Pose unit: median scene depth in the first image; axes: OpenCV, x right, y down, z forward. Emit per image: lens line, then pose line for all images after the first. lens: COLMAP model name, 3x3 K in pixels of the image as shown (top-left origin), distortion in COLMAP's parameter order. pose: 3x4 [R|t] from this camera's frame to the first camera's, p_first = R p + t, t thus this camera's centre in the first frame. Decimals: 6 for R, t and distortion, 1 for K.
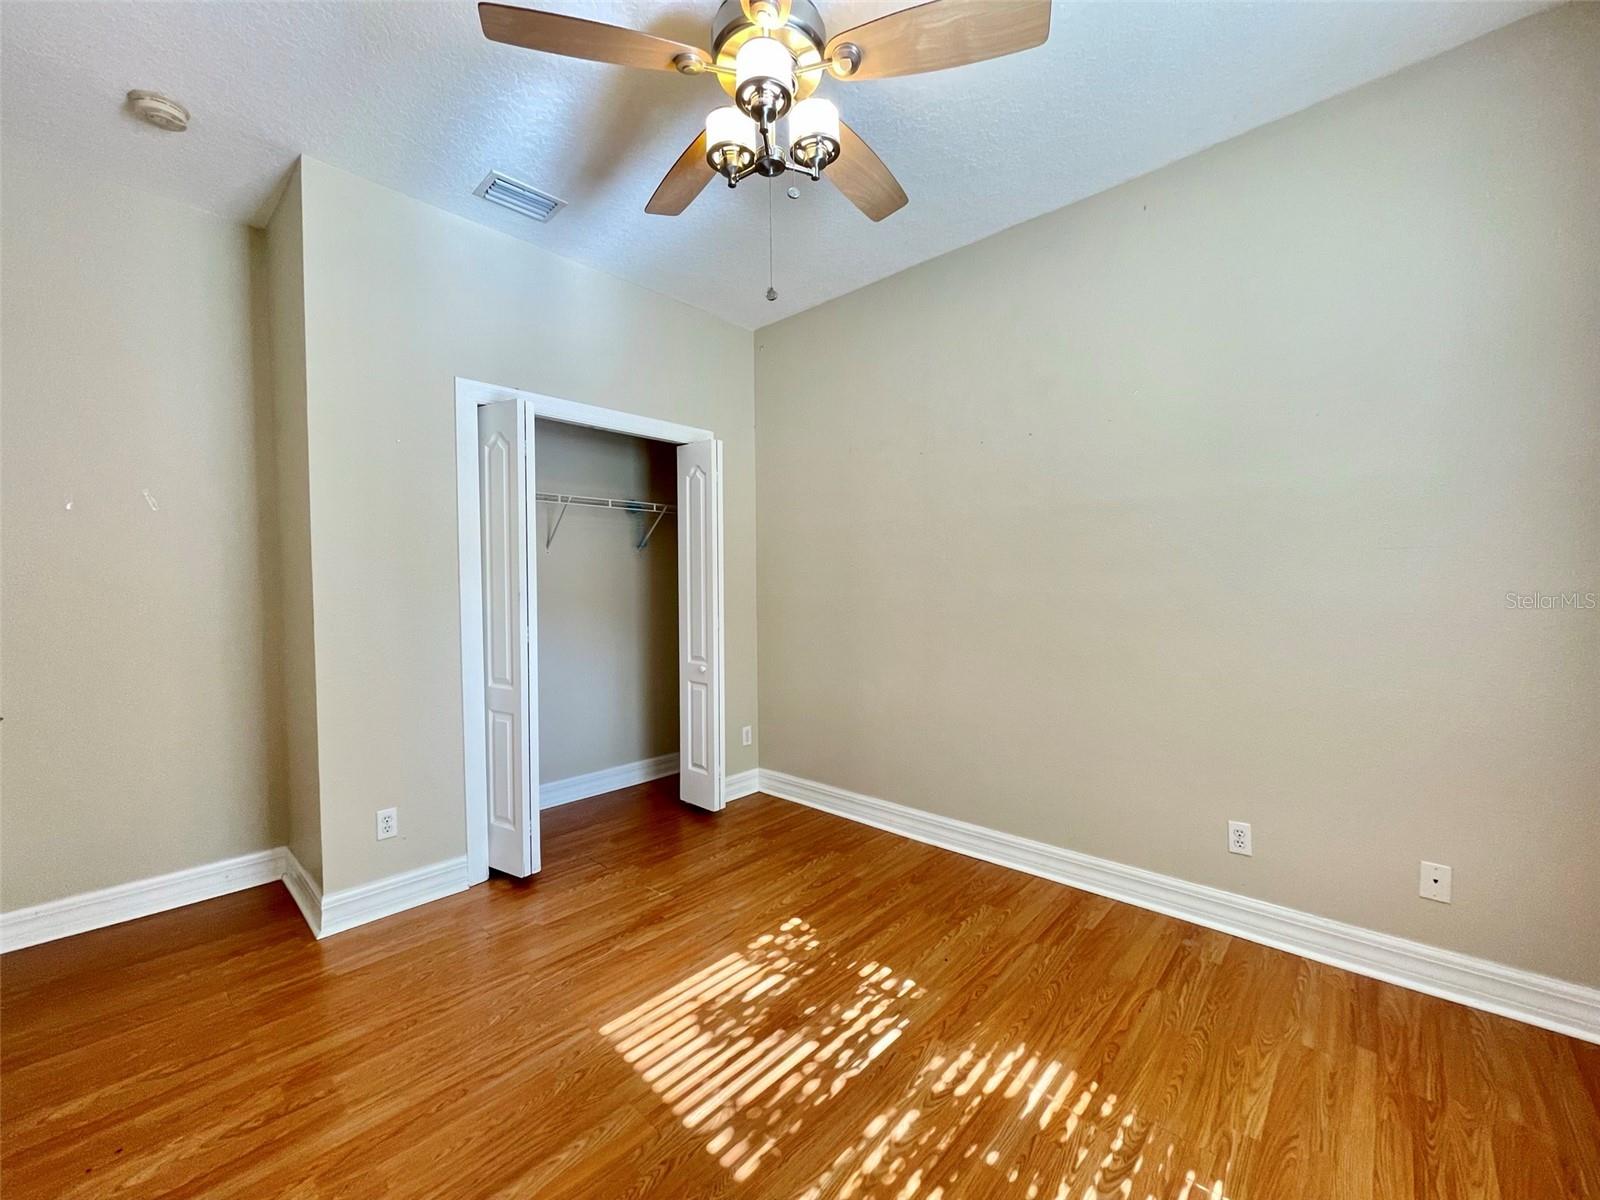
lens RADIAL K [[645.2, 0, 795.3], [0, 645.2, 607.4], [0, 0, 1]] dist [-0.000263, -0.001128]
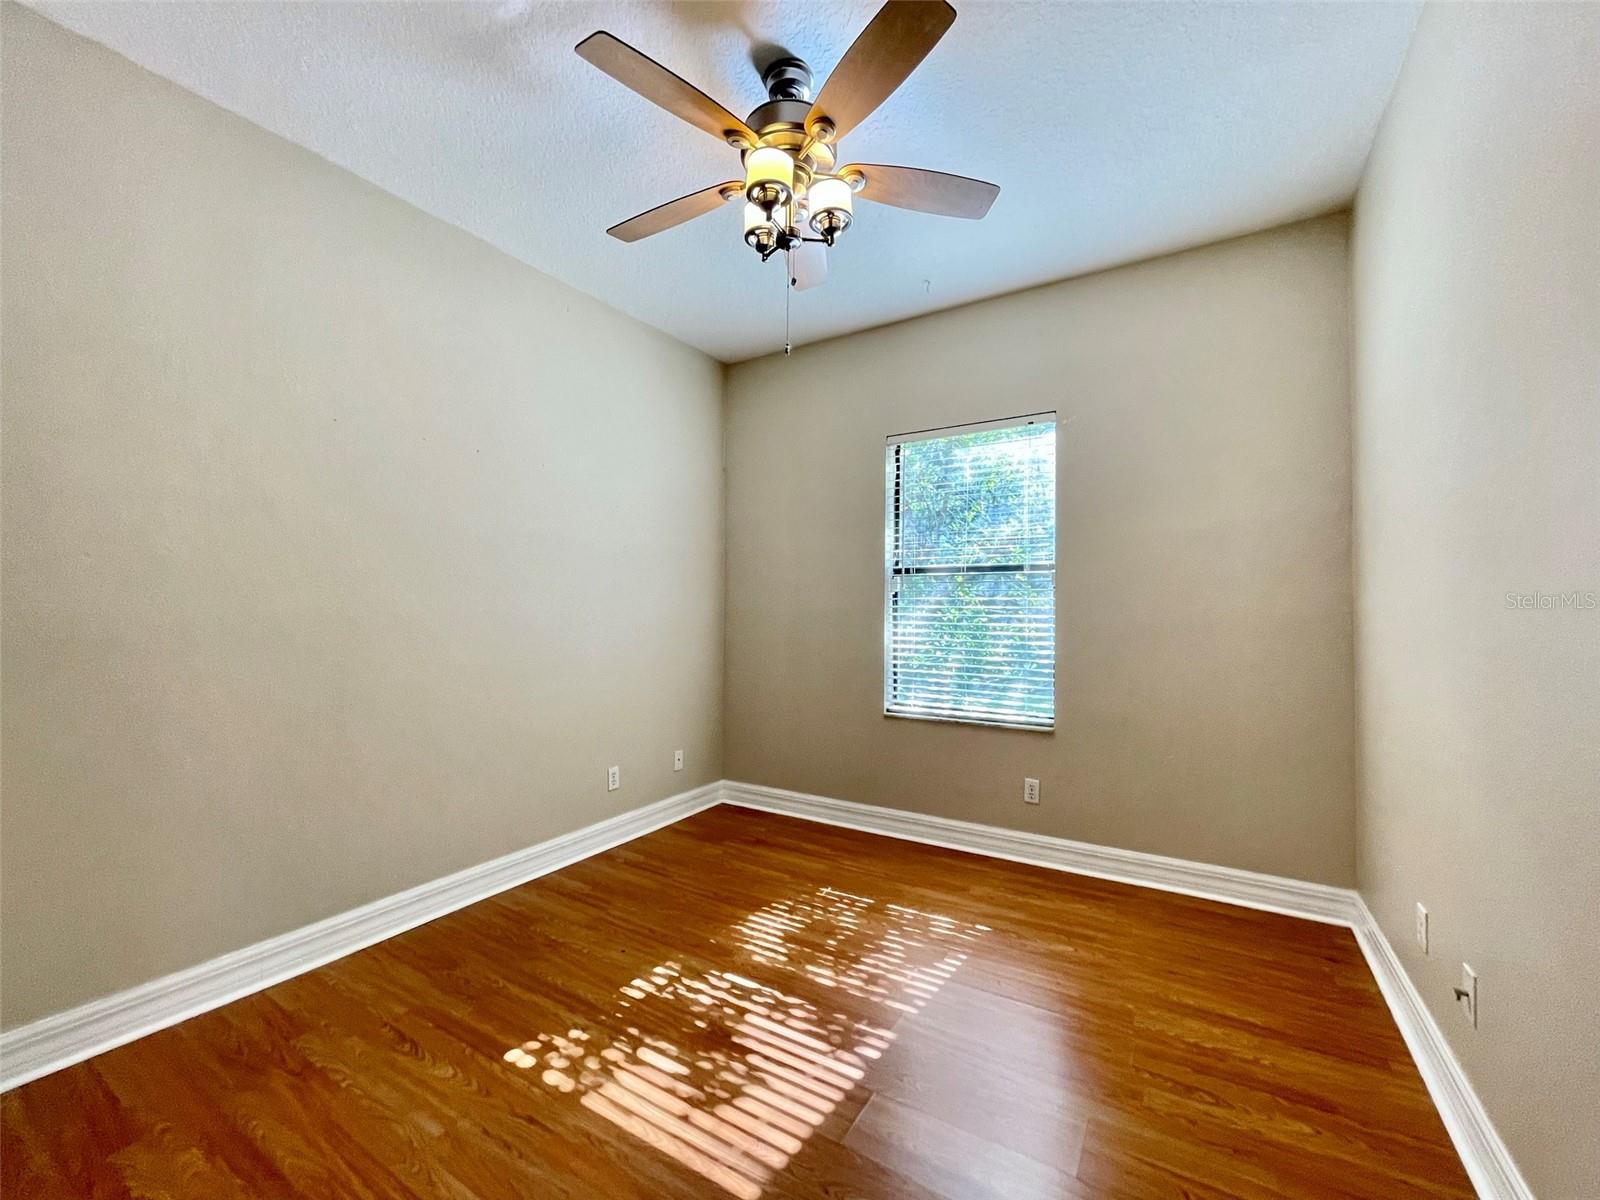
lens RADIAL K [[645.2, 0, 797.1], [0, 645.2, 590.5], [0, 0, 1]] dist [-0.000263, -0.001128]
pose [[-0.188552, 0.041948, 0.981167, -1.034417], [0.033889, 0.998770, -0.036188, -0.001618], [-0.981478, 0.026427, -0.189742, 1.051443]]
